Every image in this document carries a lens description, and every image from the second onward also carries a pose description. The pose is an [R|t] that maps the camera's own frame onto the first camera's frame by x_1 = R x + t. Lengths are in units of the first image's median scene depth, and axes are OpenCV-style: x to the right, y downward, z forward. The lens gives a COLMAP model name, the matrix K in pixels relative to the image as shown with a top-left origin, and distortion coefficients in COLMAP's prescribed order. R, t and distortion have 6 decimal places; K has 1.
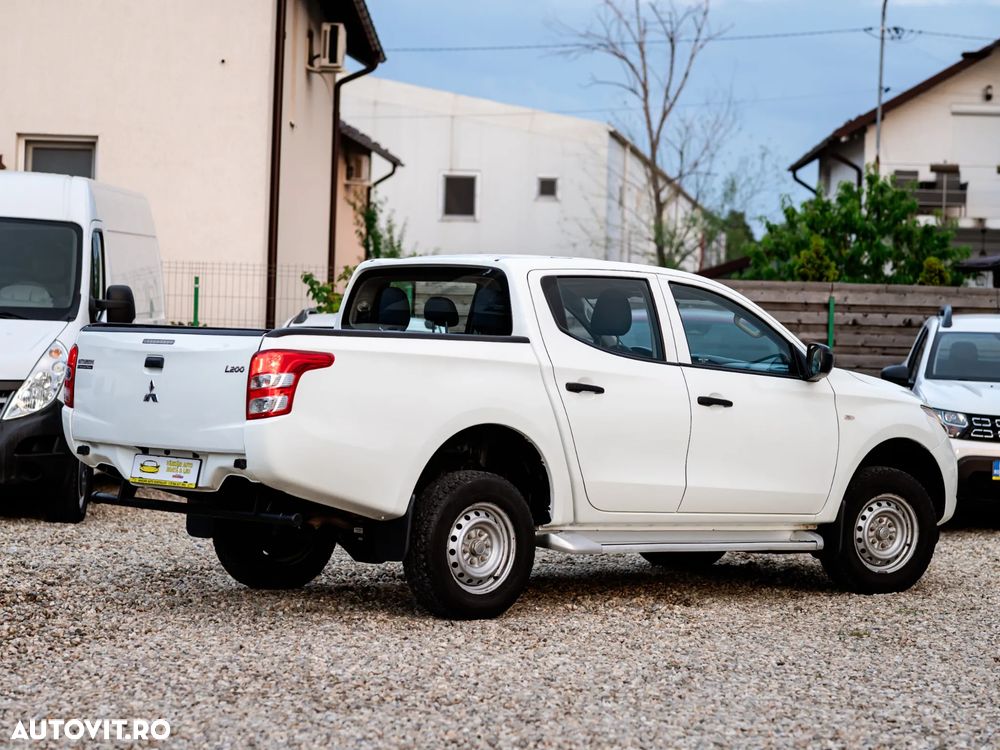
lens RADIAL K [[3243.7, 0, 439.2], [0, 3243.7, 376.7], [0, 0, 1]] dist [0.111948, -1.419722]
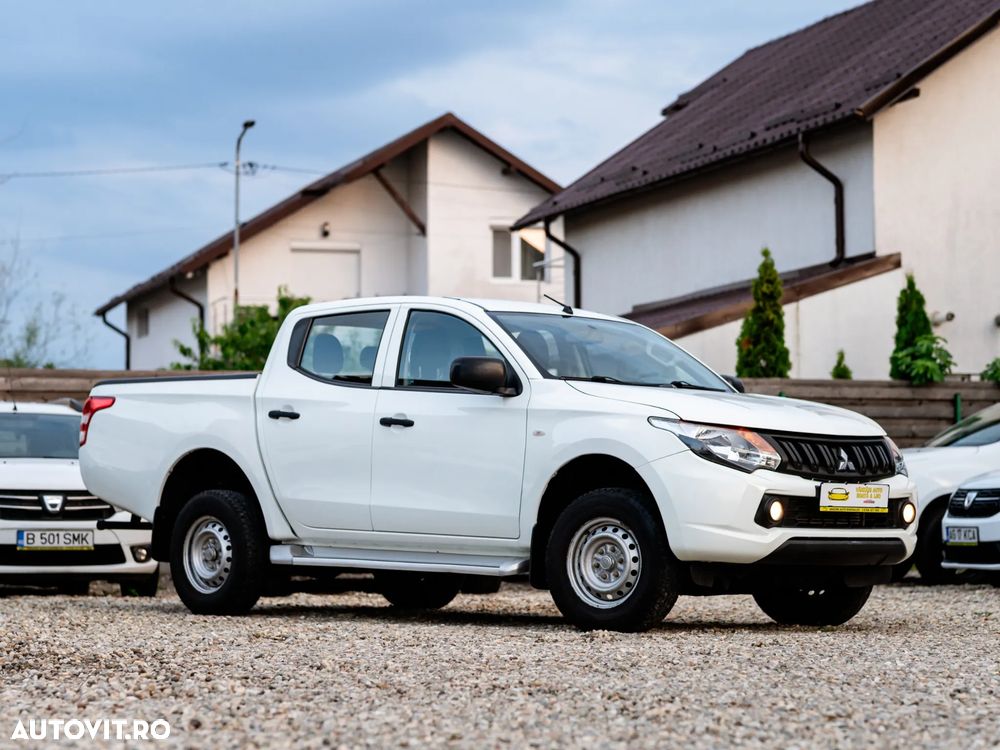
lens RADIAL K [[3243.0, 0, 592.6], [0, 3243.0, 375.1], [0, 0, 1]] dist [0.093723, -0.028704]
pose [[0.929661, -0.016874, 0.368030, -0.196538], [0.041680, 0.997354, -0.059558, 0.034518], [-0.366052, 0.070709, 0.927904, 0.034138]]
